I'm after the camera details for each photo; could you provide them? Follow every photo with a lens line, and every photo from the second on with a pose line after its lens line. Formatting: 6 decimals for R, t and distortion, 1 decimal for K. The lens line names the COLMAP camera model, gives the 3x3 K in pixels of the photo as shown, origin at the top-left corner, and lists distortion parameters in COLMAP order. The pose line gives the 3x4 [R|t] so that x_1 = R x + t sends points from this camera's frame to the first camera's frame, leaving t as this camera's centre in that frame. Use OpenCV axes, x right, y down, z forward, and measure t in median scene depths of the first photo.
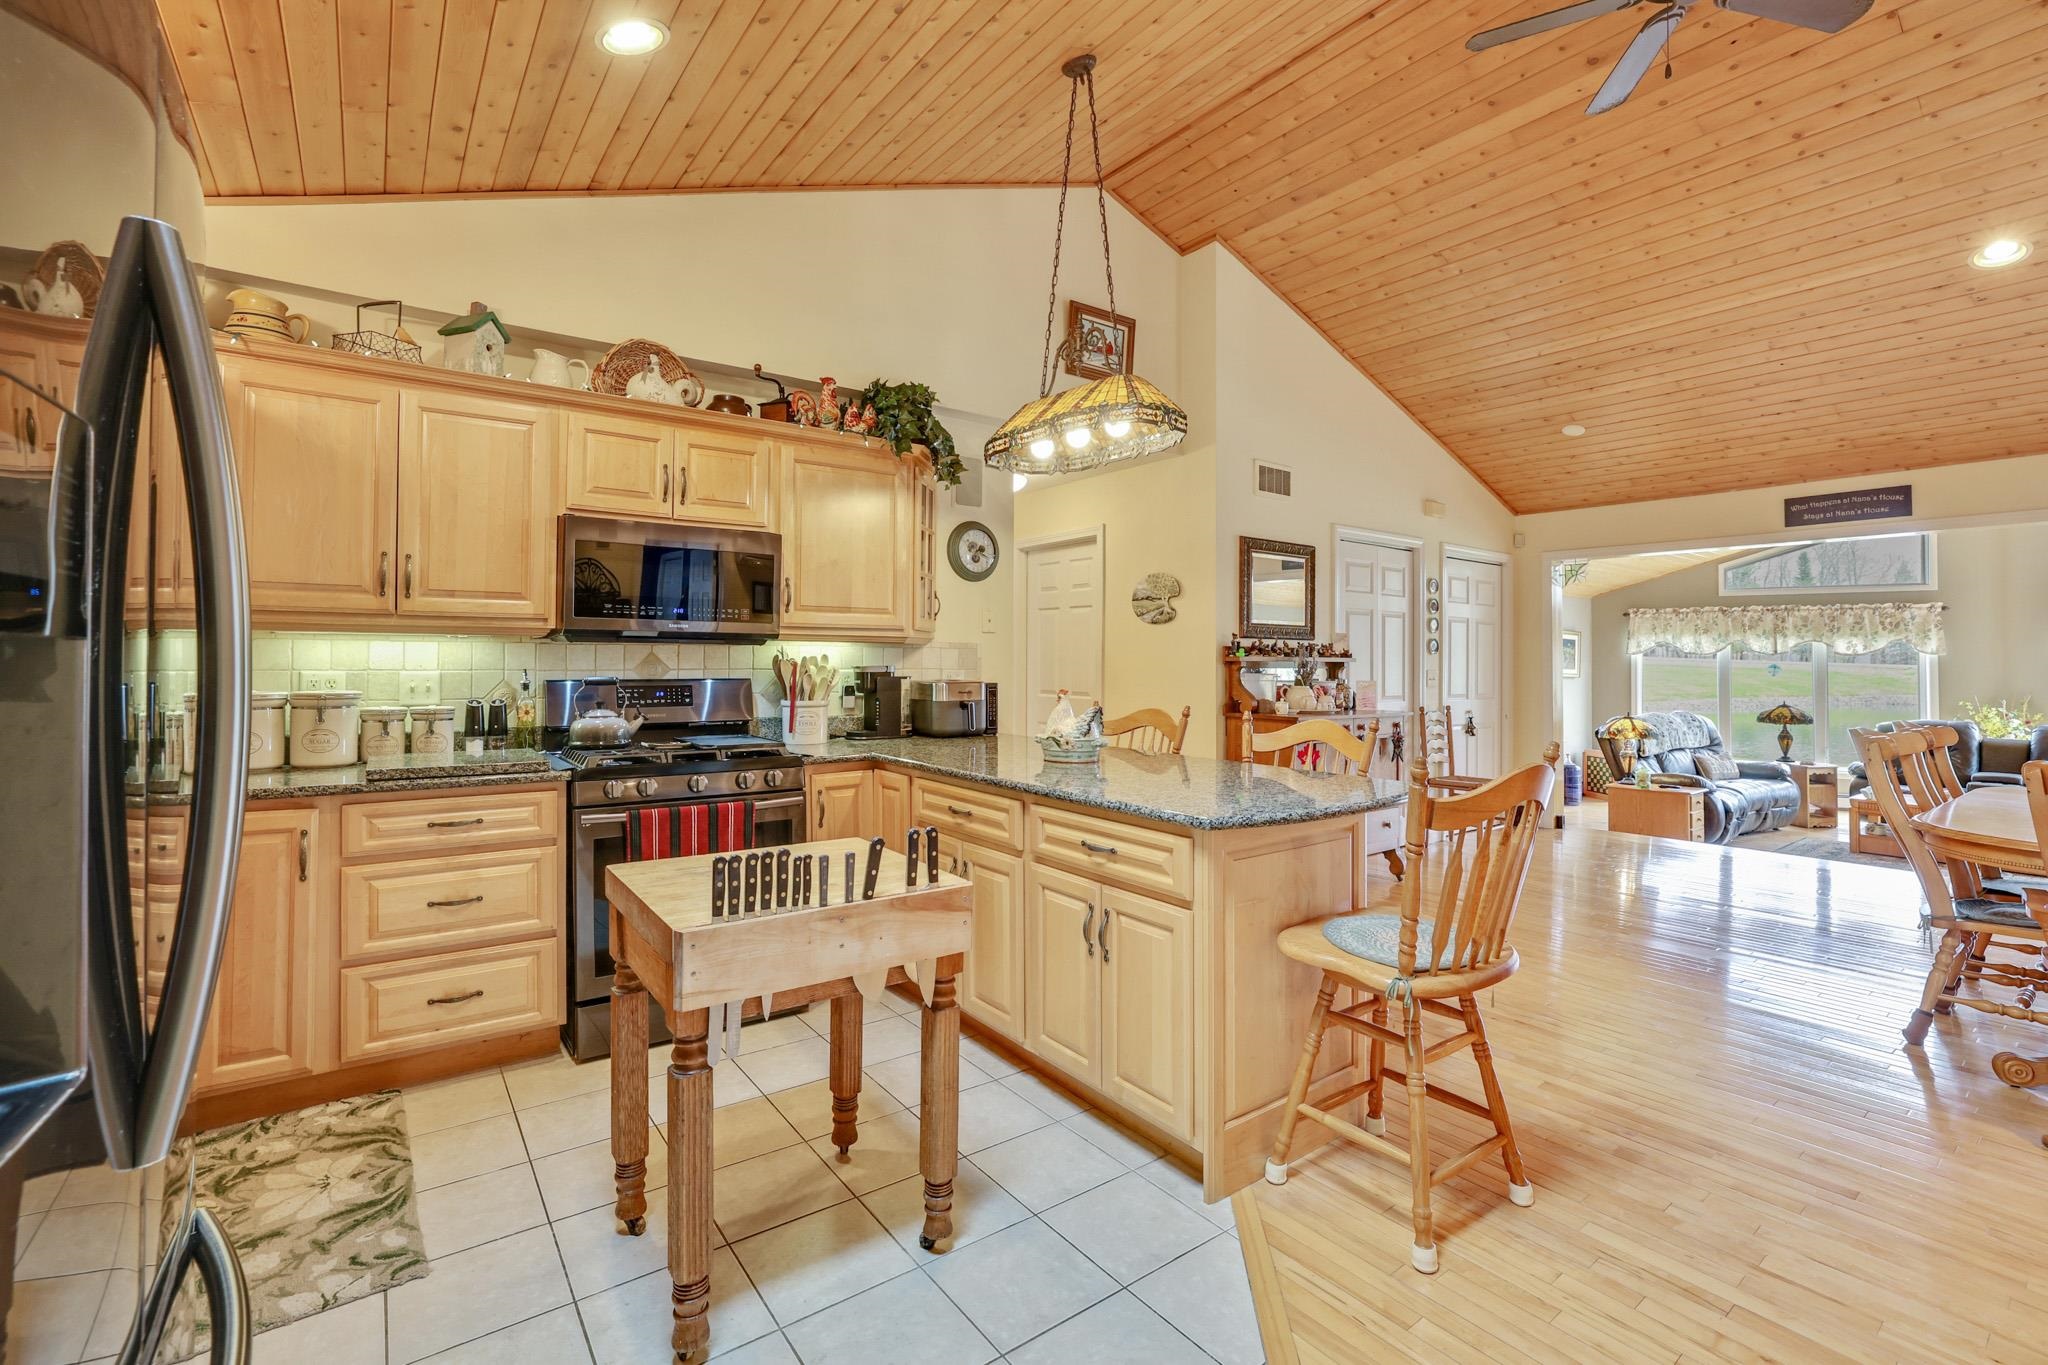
lens RADIAL K [[895.8, 0, 1050.8], [0, 895.8, 640.8], [0, 0, 1]] dist [-0.027570, 0.001075]
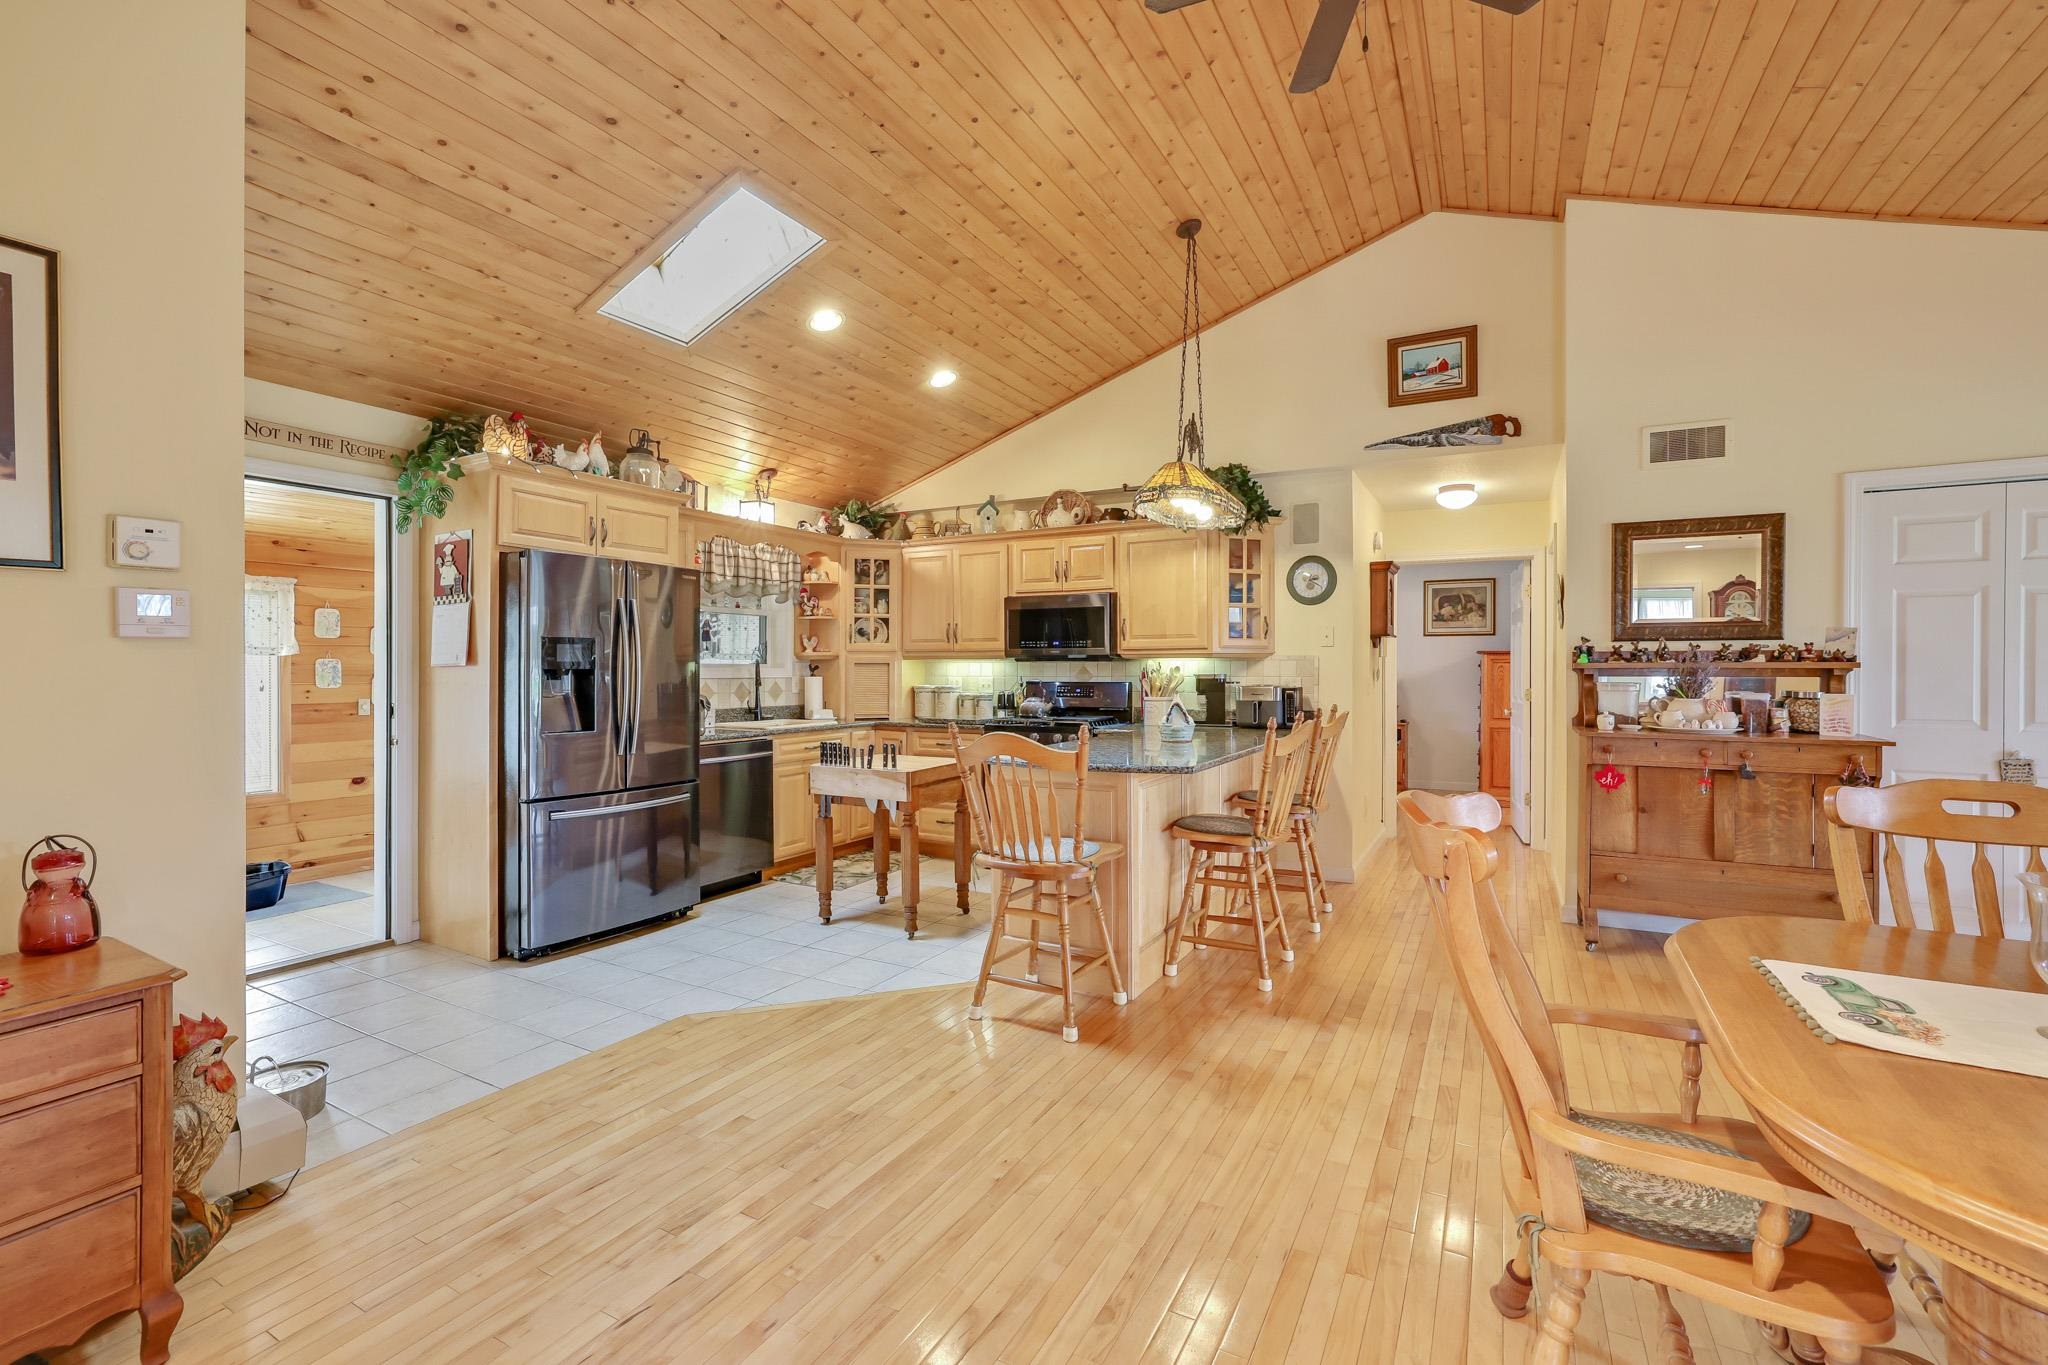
lens RADIAL K [[880.0, 0, 1044.4], [0, 880.0, 670.2], [0, 0, 1]] dist [-0.055555, 0.023868]
pose [[0.418444, -0.005635, -0.908225, 0.997669], [0.024453, 0.999688, 0.005064, 0.009064], [0.907913, -0.024328, 0.418451, 0.198610]]
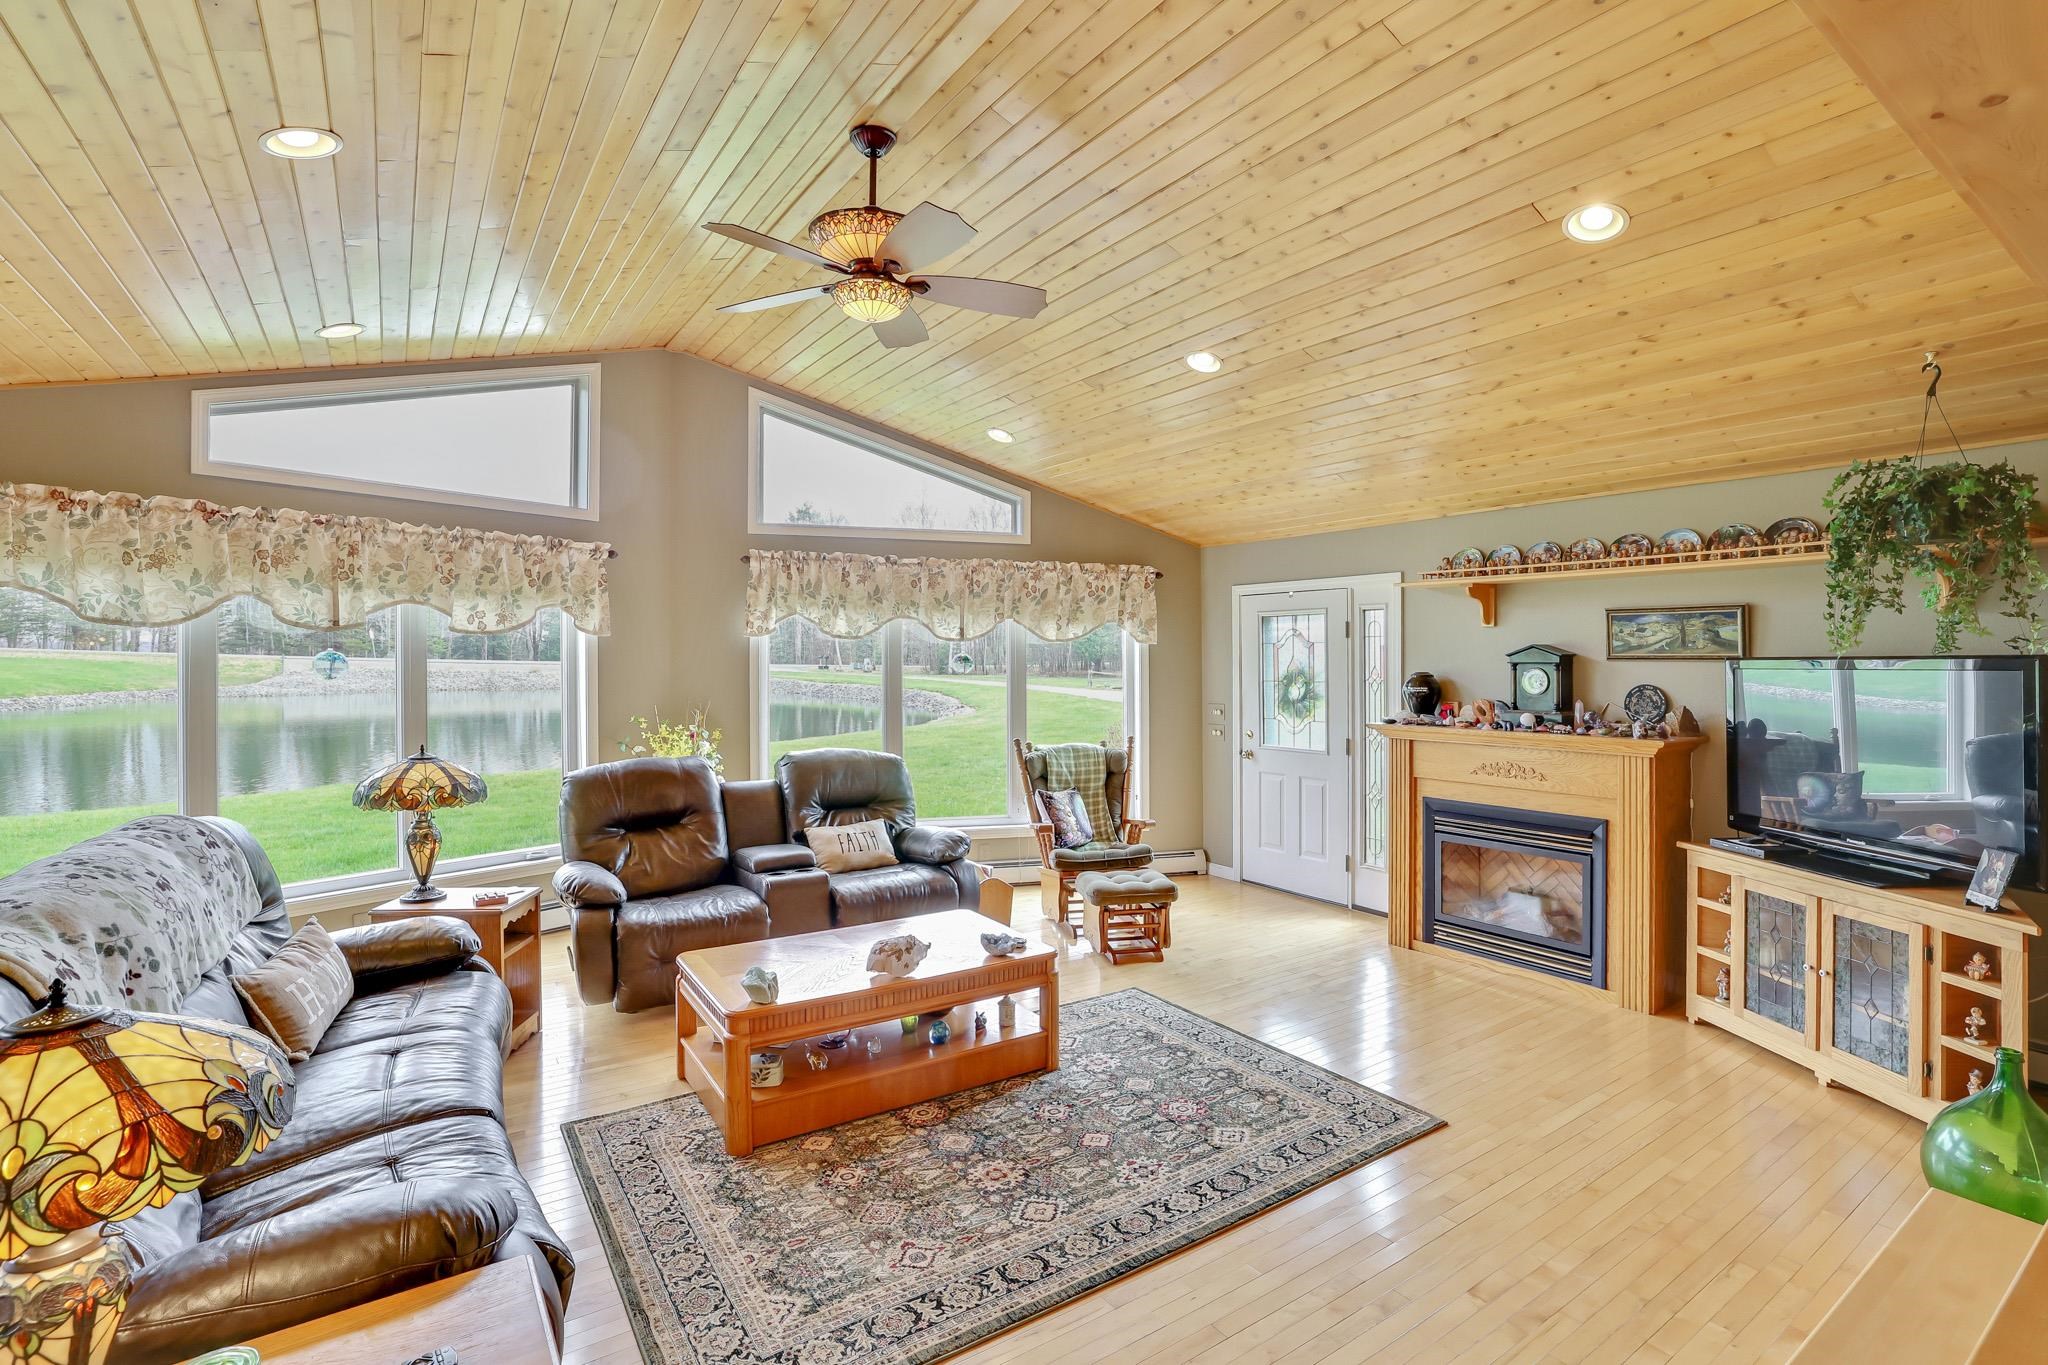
lens RADIAL K [[954.2, 0, 1082.1], [0, 954.2, 654.6], [0, 0, 1]] dist [-0.059256, 0.021518]
pose [[0.023475, -0.002163, 0.999722, 1.064730], [-0.028402, 0.999593, 0.002830, 0.045658], [-0.999321, -0.028461, 0.023404, 1.750736]]
